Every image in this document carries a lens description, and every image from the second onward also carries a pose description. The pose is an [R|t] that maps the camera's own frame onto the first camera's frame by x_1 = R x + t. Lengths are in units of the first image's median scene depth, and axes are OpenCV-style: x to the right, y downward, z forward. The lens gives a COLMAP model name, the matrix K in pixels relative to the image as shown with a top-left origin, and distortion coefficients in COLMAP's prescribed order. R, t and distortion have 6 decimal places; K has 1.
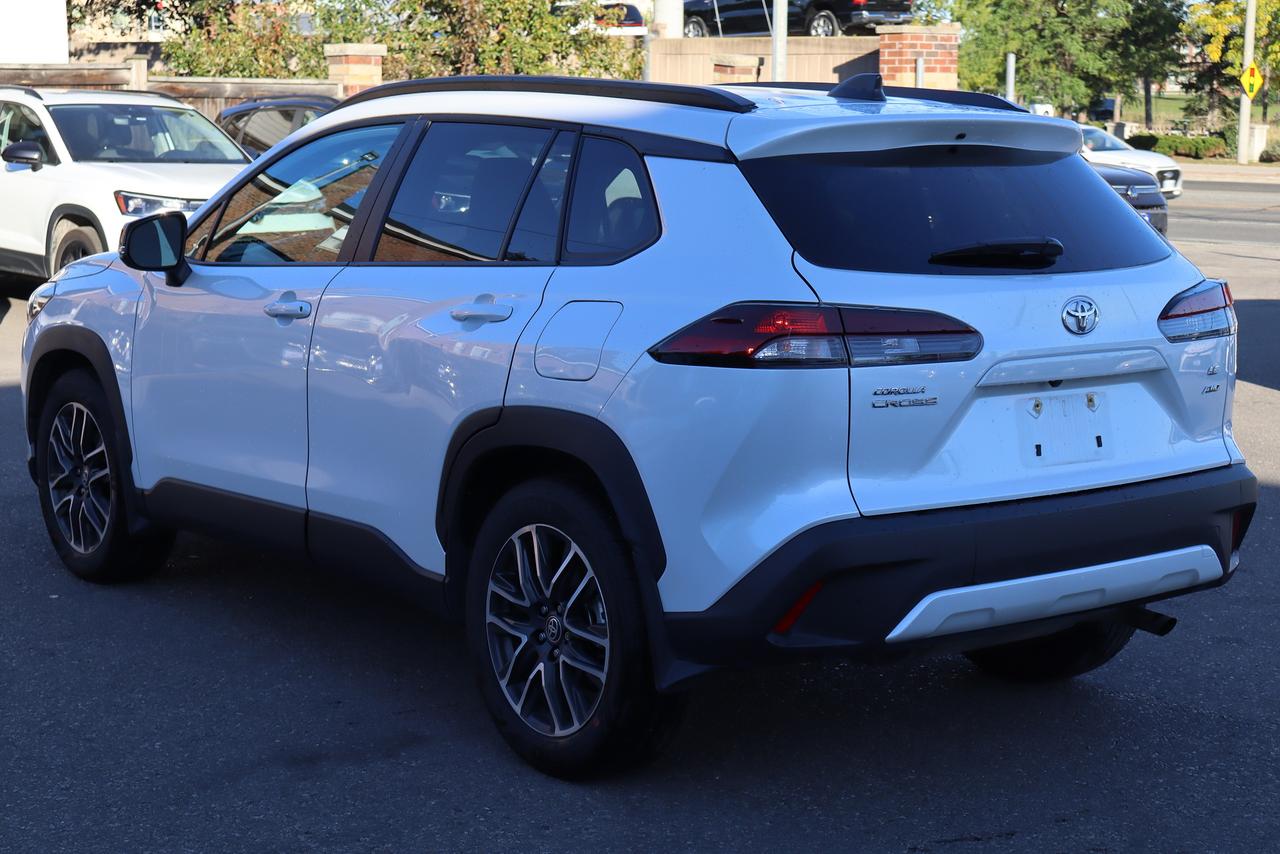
lens RADIAL K [[2193.9, 0, 640.0], [0, 2193.9, 427.0], [0, 0, 1]] dist [-0.003312, -0.032974]
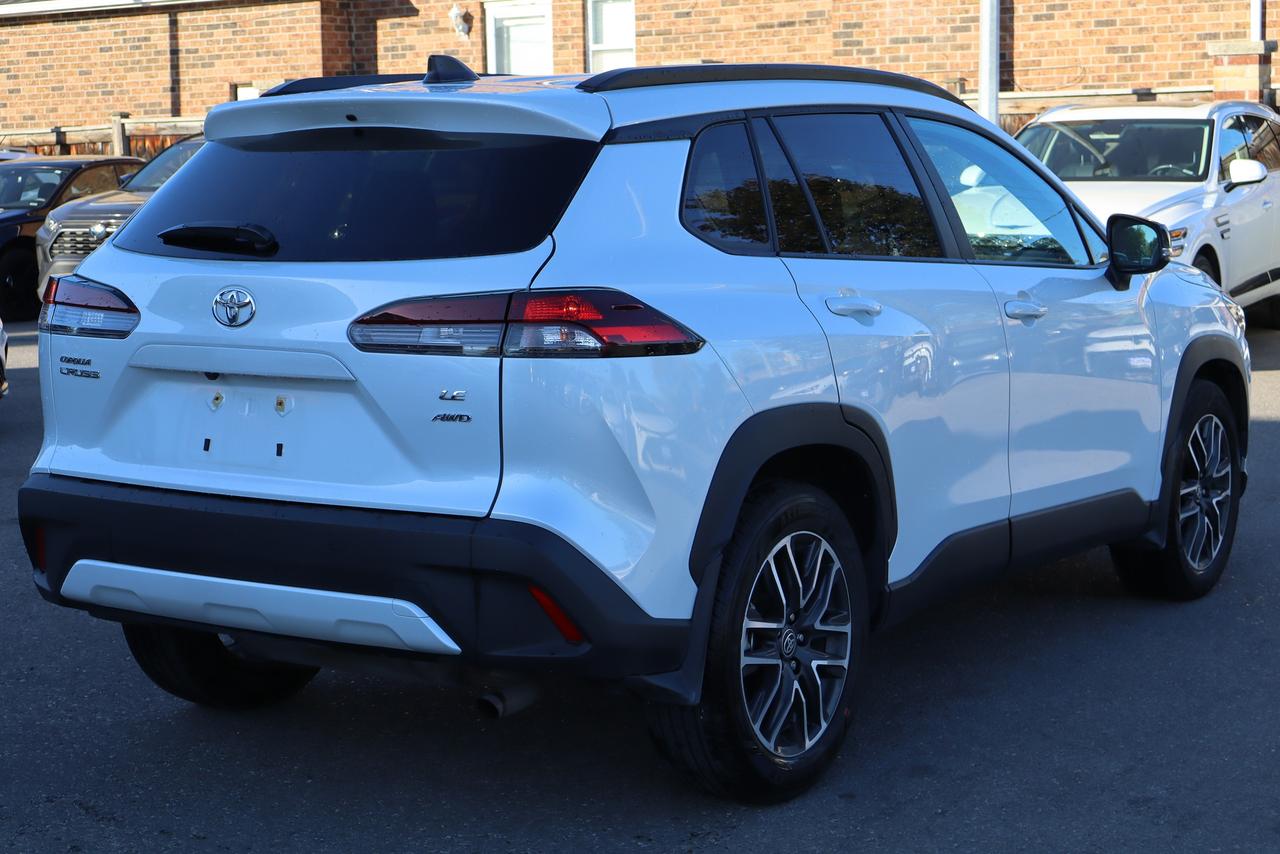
lens RADIAL K [[2189.4, 0, 640.0], [0, 2189.4, 427.0], [0, 0, 1]] dist [-0.021759, -0.036114]
pose [[0.333452, 0.101393, -0.937299, 1.095341], [-0.123097, 0.990371, 0.063342, -0.077509], [0.934696, 0.094257, 0.342722, 0.824197]]
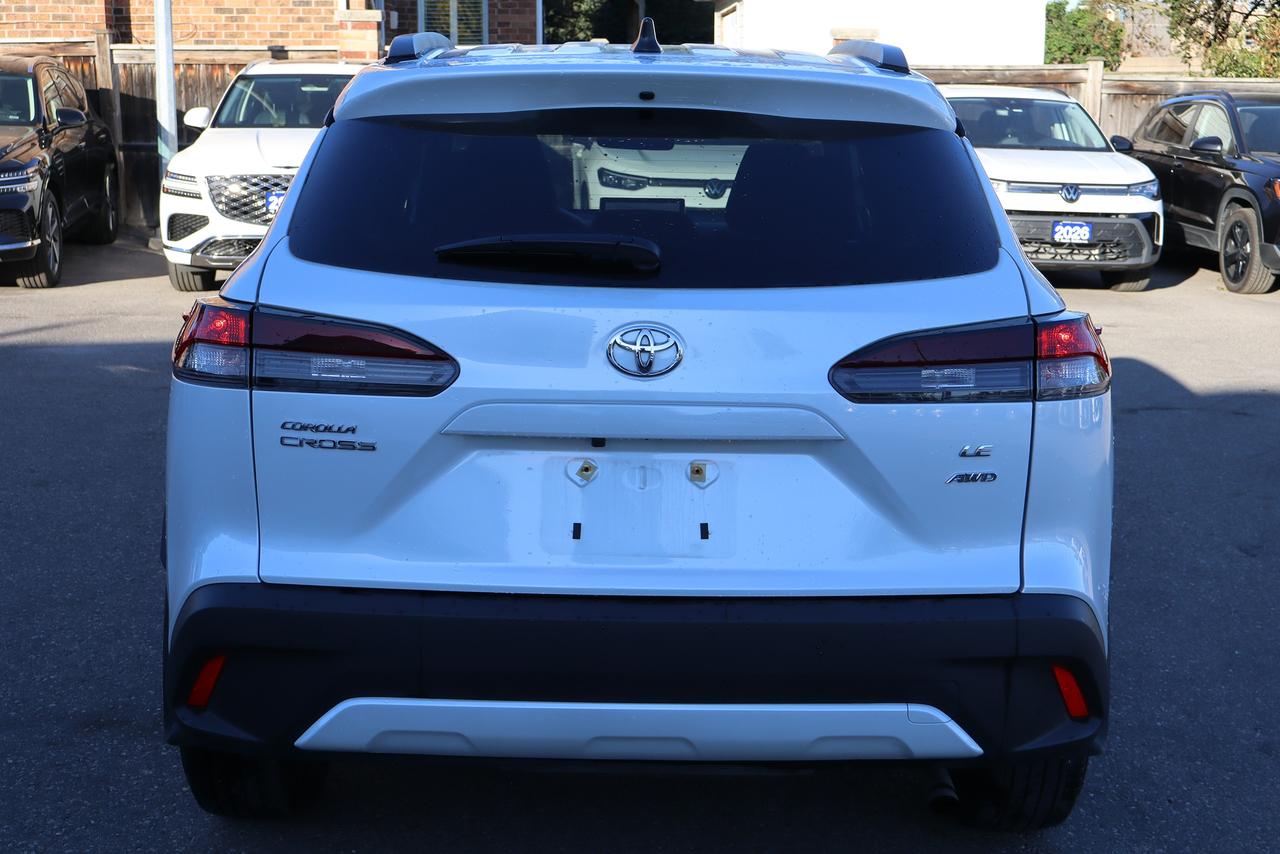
lens RADIAL K [[1679.1, 0, 640.0], [0, 1679.1, 427.0], [0, 0, 1]] dist [0.009445, 0.023871]
pose [[0.792825, 0.117504, -0.598015, 0.507520], [-0.093437, 0.993072, 0.071253, -0.062522], [0.602244, -0.000614, 0.798312, 0.555089]]
